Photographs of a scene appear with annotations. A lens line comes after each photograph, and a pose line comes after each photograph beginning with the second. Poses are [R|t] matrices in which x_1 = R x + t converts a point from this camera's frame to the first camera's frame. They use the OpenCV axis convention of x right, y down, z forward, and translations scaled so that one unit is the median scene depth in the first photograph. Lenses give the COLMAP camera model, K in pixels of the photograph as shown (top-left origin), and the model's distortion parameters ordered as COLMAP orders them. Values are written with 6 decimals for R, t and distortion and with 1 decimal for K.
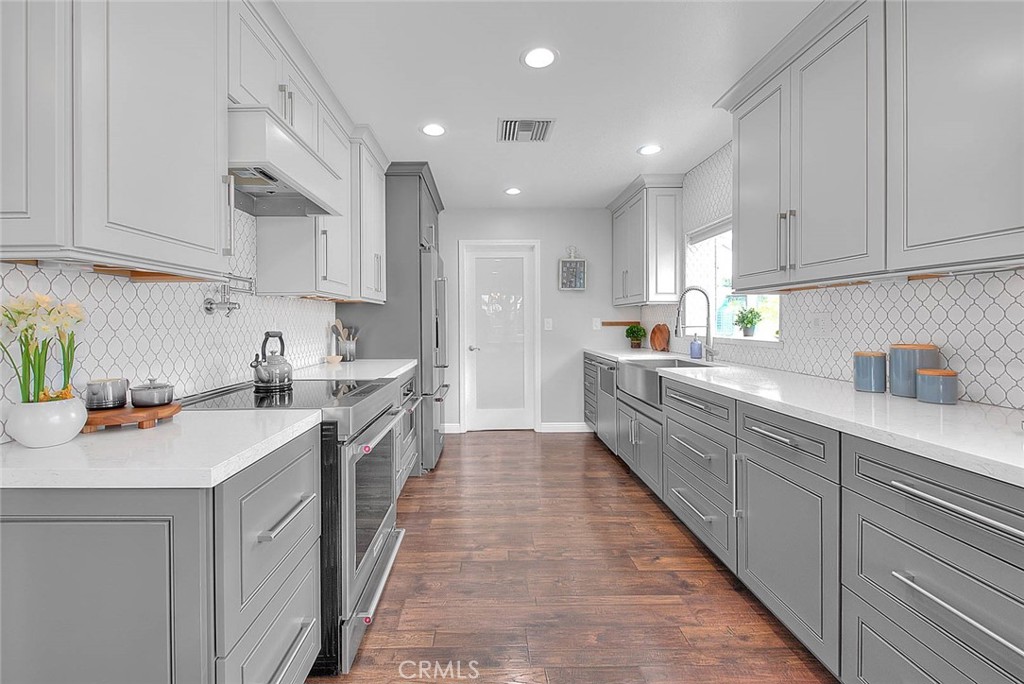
lens RADIAL K [[428.5, 0, 490.0], [0, 428.5, 321.5], [0, 0, 1]] dist [-0.001972, -0.000475]
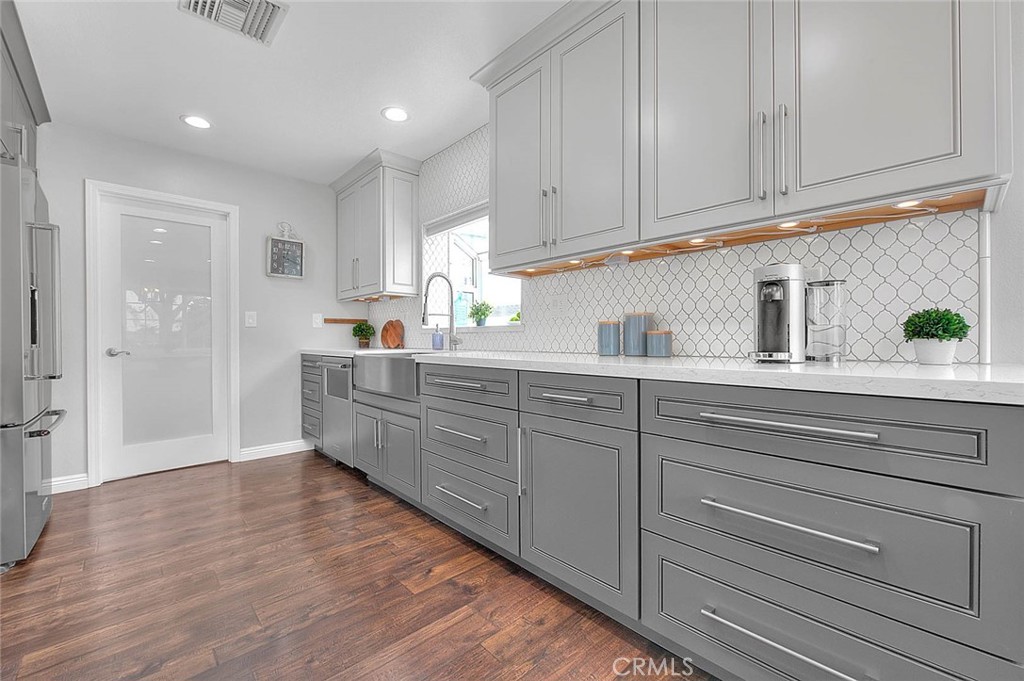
lens RADIAL K [[419.0, 0, 514.2], [0, 419.0, 339.3], [0, 0, 1]] dist [0.000069, -0.000809]
pose [[0.739377, 0.000605, 0.673292, -0.030131], [0.001881, 0.999994, -0.002964, 0.067687], [-0.673290, 0.003458, 0.739371, 0.189327]]
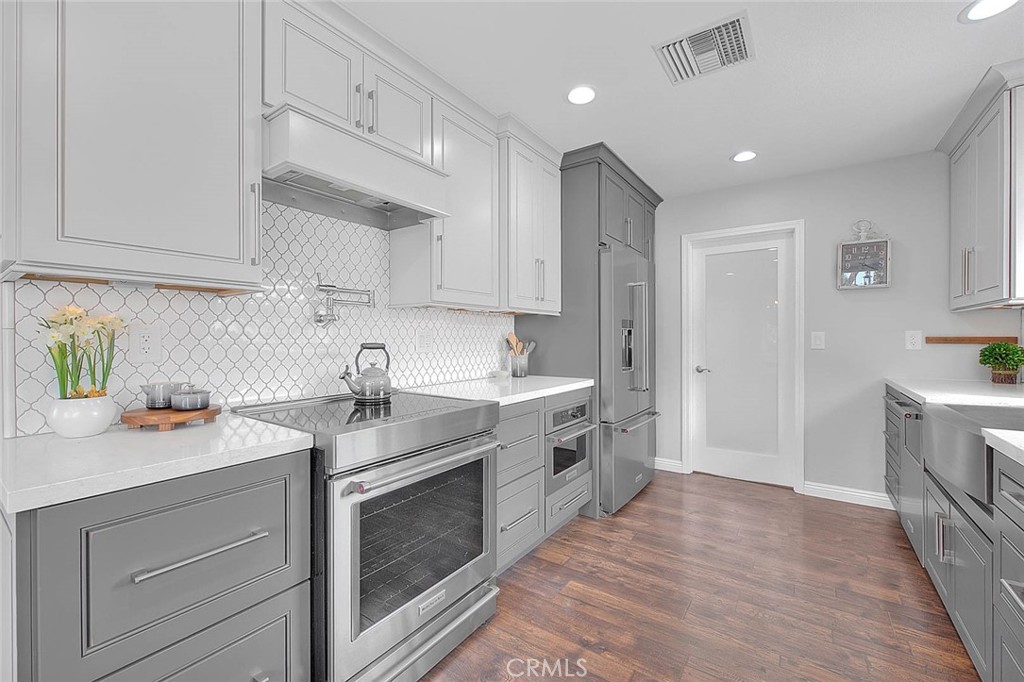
lens RADIAL K [[421.2, 0, 515.8], [0, 421.2, 335.7], [0, 0, 1]] dist [-0.000854, -0.000290]
pose [[0.814018, 0.003201, -0.580831, 0.196999], [-0.004441, 0.999990, -0.000714, 0.003297], [0.580823, 0.003160, 0.814024, 0.245788]]
